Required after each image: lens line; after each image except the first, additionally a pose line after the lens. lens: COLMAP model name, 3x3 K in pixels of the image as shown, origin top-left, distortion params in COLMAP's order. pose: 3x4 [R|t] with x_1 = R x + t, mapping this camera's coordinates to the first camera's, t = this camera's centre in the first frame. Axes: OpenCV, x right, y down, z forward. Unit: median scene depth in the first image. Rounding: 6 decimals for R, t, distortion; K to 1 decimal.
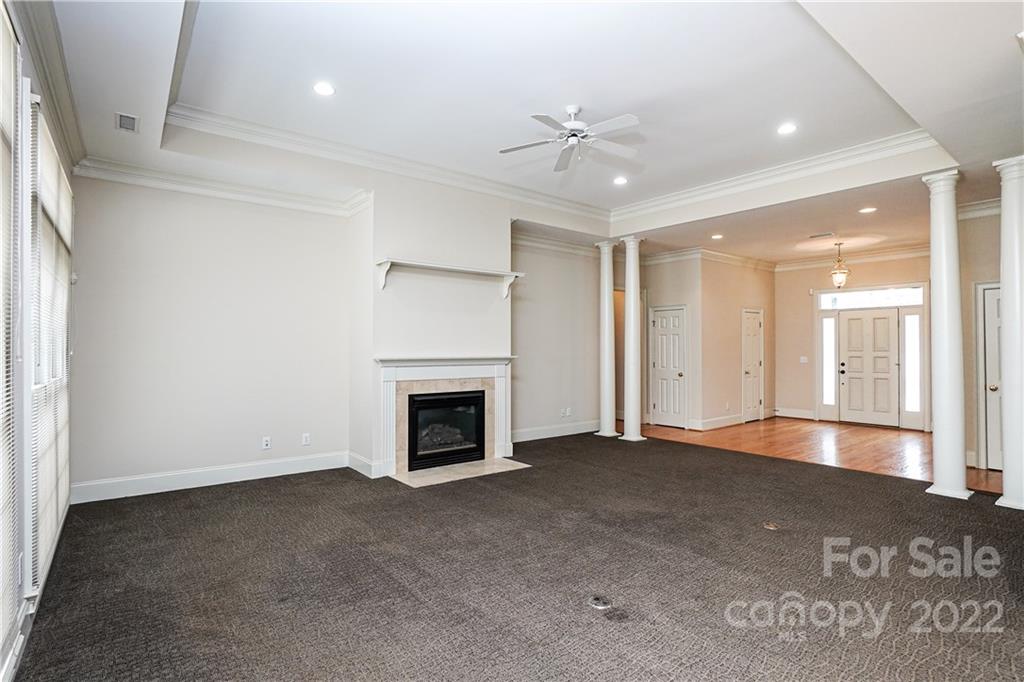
lens RADIAL K [[498.2, 0, 512.0], [0, 498.2, 341.0], [0, 0, 1]] dist [-0.003244, -0.000191]
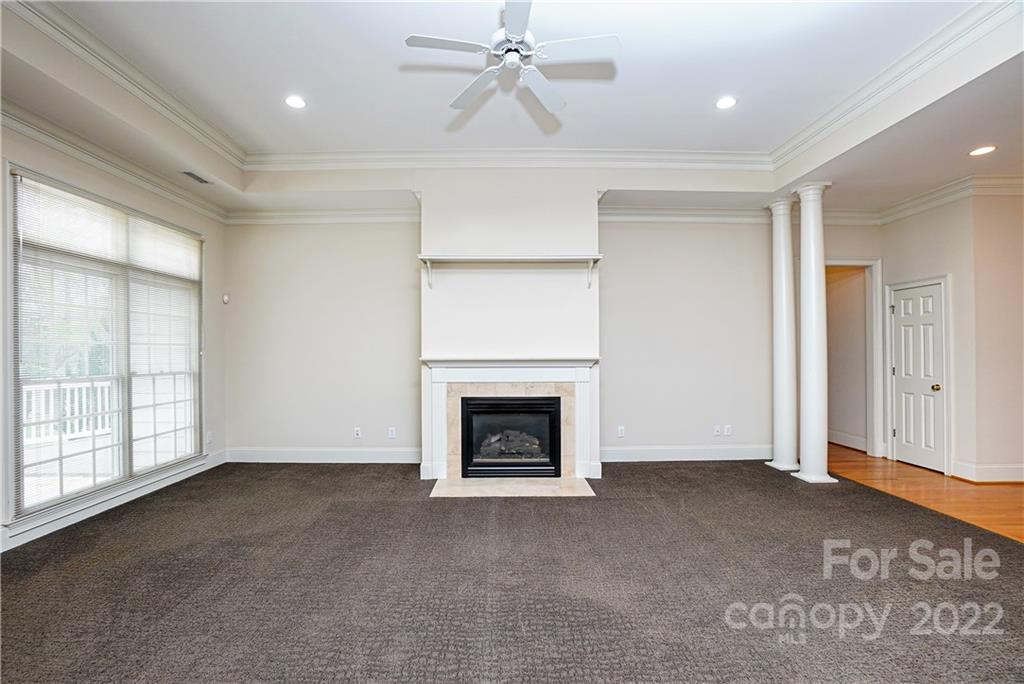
lens RADIAL K [[456.2, 0, 511.9], [0, 456.2, 346.6], [0, 0, 1]] dist [-0.030849, 0.000426]
pose [[0.800959, -0.009826, -0.598639, 0.344018], [0.014488, 0.999891, 0.002972, 0.008767], [0.598544, -0.011054, 0.801014, 0.318420]]
